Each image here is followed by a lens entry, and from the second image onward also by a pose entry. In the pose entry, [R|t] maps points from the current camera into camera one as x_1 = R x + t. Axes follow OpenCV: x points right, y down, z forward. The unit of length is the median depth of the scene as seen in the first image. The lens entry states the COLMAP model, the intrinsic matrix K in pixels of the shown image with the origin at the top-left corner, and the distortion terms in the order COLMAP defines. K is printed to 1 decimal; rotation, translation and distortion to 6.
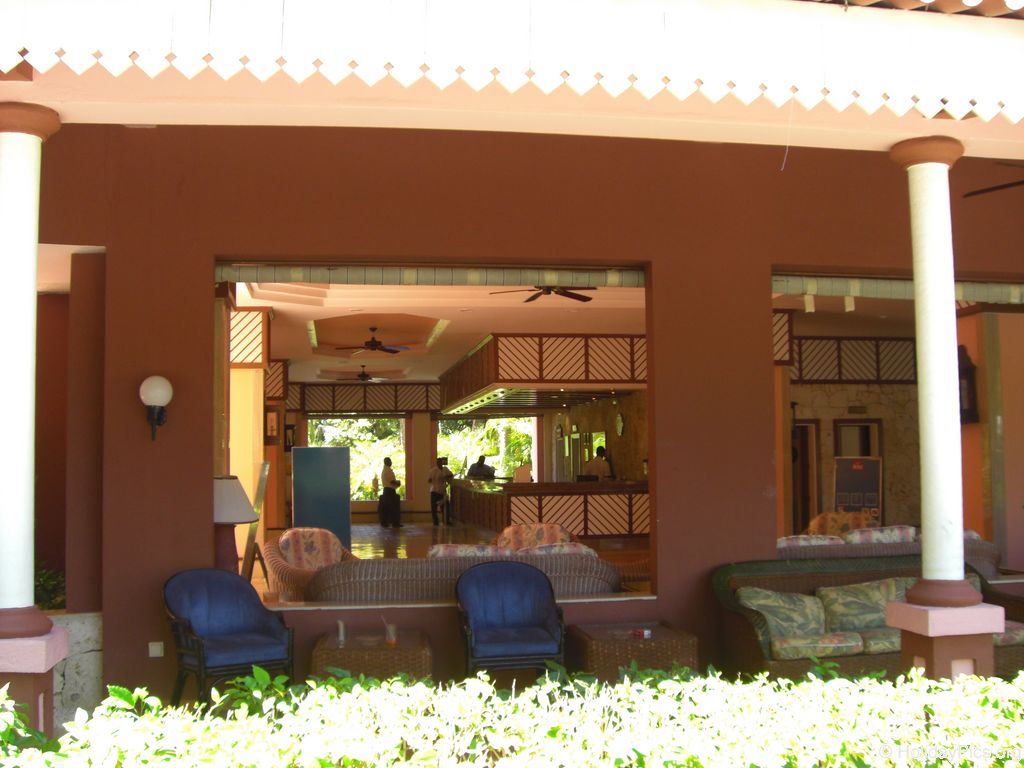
lens RADIAL K [[1115.8, 0, 510.1], [0, 1115.8, 382.1], [0, 0, 1]] dist [-0.148188, 0.000000]
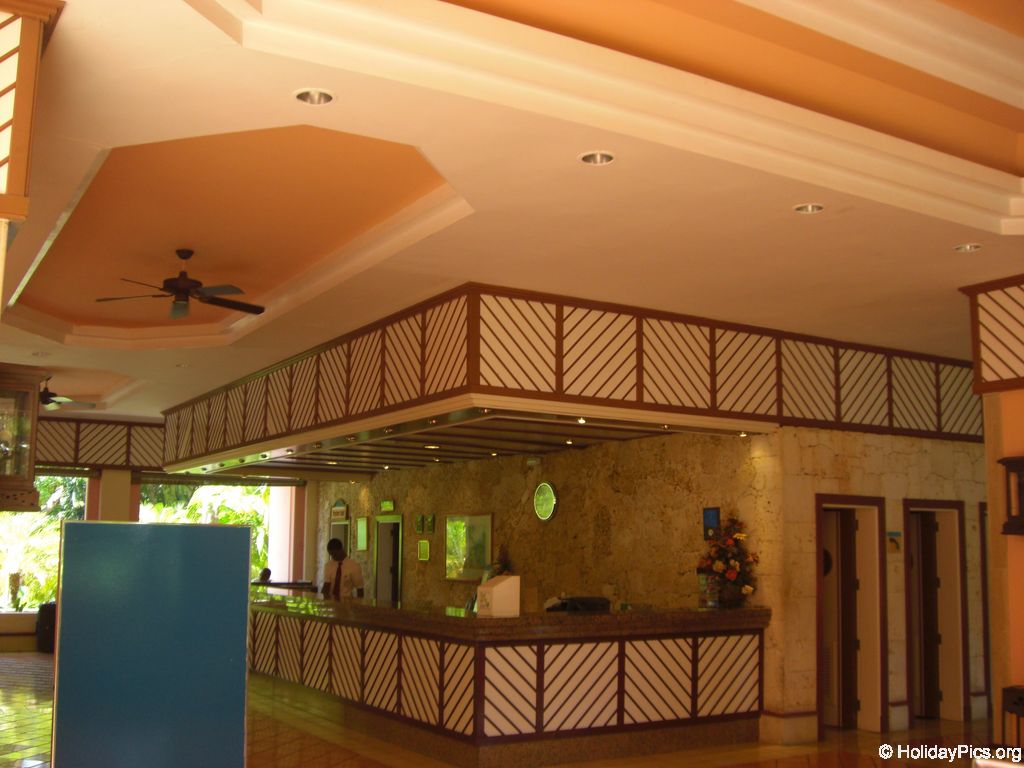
lens RADIAL K [[1115.8, 0, 515.0], [0, 1115.8, 390.0], [0, 0, 1]] dist [-0.148188, 0.000000]
pose [[0.927053, 0.076136, 0.367119, -0.158271], [-0.049381, 0.995429, -0.081743, 0.034606], [-0.371665, 0.057651, 0.926575, 0.566505]]
